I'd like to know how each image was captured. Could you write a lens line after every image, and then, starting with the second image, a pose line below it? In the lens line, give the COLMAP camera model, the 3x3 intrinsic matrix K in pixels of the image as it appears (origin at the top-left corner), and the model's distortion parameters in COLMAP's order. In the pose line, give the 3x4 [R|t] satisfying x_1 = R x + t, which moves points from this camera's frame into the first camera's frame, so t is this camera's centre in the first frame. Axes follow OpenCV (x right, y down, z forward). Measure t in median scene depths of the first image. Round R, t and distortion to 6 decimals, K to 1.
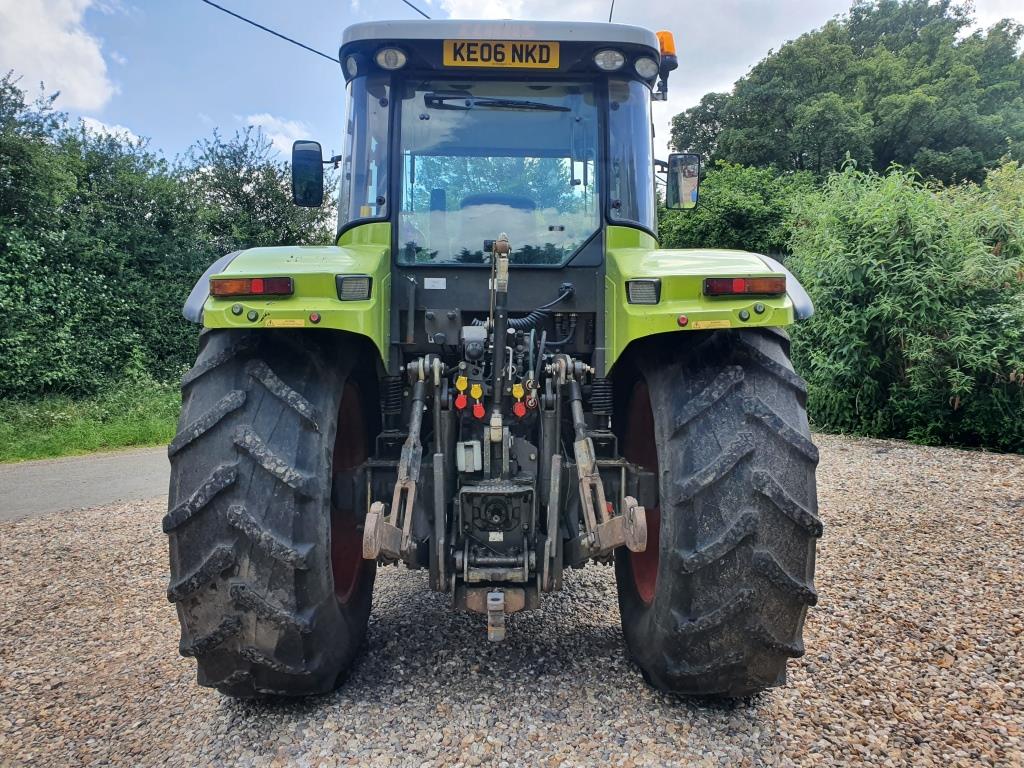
lens RADIAL K [[778.5, 0, 514.4], [0, 778.5, 384.0], [0, 0, 1]] dist [0.013922, 0.000678]
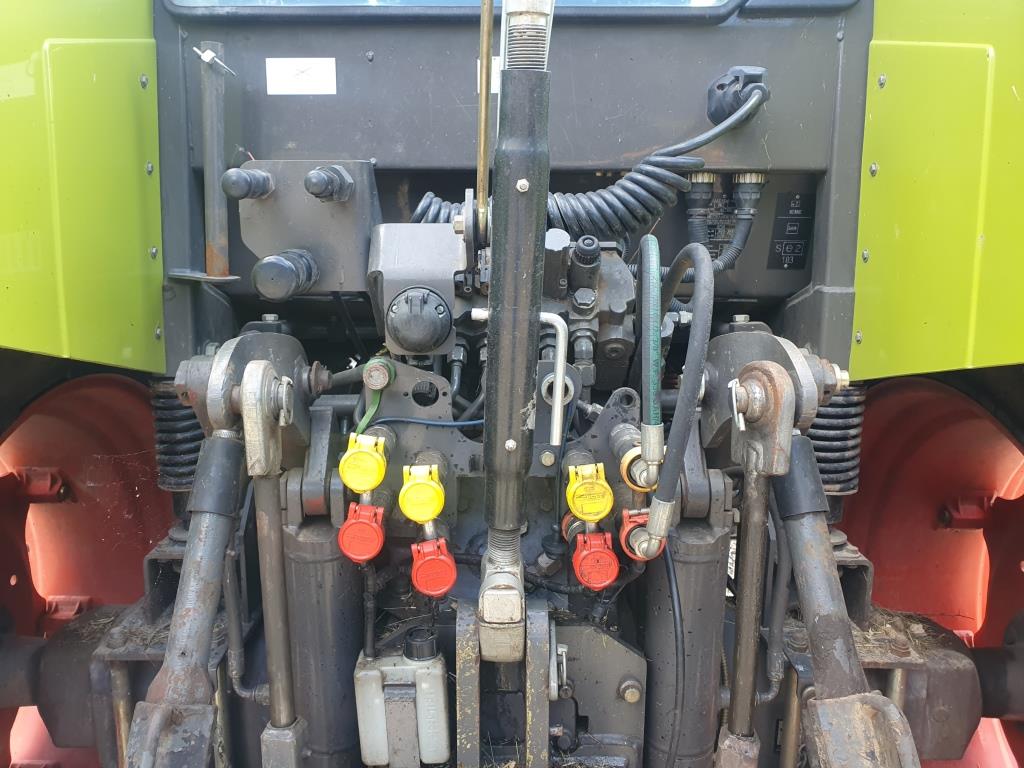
lens RADIAL K [[778.5, 0, 506.2], [0, 778.5, 385.5], [0, 0, 1]] dist [0.013922, 0.000678]
pose [[0.999747, 0.000891, -0.022485, -0.015891], [0.002578, 0.988103, 0.153771, -0.061796], [0.022354, -0.153790, 0.987851, 0.744563]]
